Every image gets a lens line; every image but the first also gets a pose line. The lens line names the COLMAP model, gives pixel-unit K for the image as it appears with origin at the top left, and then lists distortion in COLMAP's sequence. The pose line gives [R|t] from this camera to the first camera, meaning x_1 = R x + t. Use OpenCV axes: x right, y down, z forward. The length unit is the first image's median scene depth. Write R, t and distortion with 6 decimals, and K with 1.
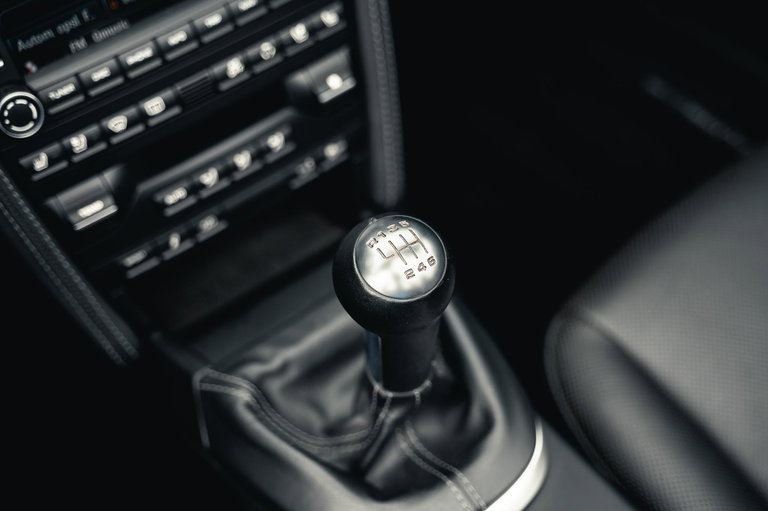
lens RADIAL K [[999.9, 0, 384.0], [0, 999.9, 255.5], [0, 0, 1]] dist [-0.017971, -0.009693]
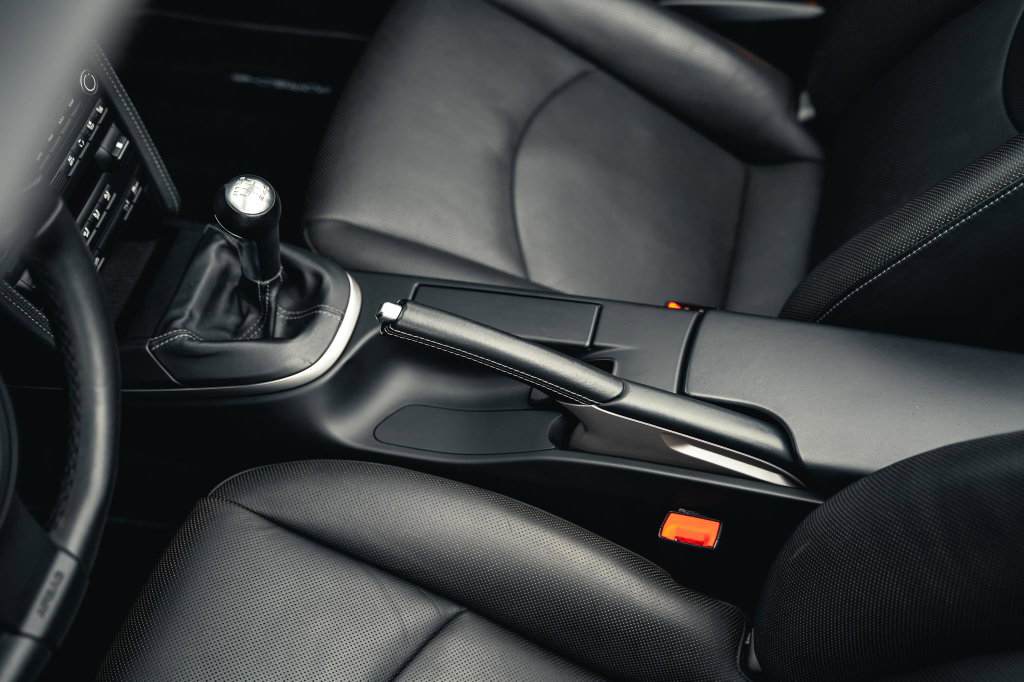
lens RADIAL K [[1234.2, 0, 512.0], [0, 1234.2, 341.0], [0, 0, 1]] dist [-0.025919, -0.025141]
pose [[0.762469, -0.492659, 0.419438, -0.547855], [0.479836, 0.865421, 0.144235, 0.108659], [-0.434049, 0.091287, 0.896252, -0.969435]]
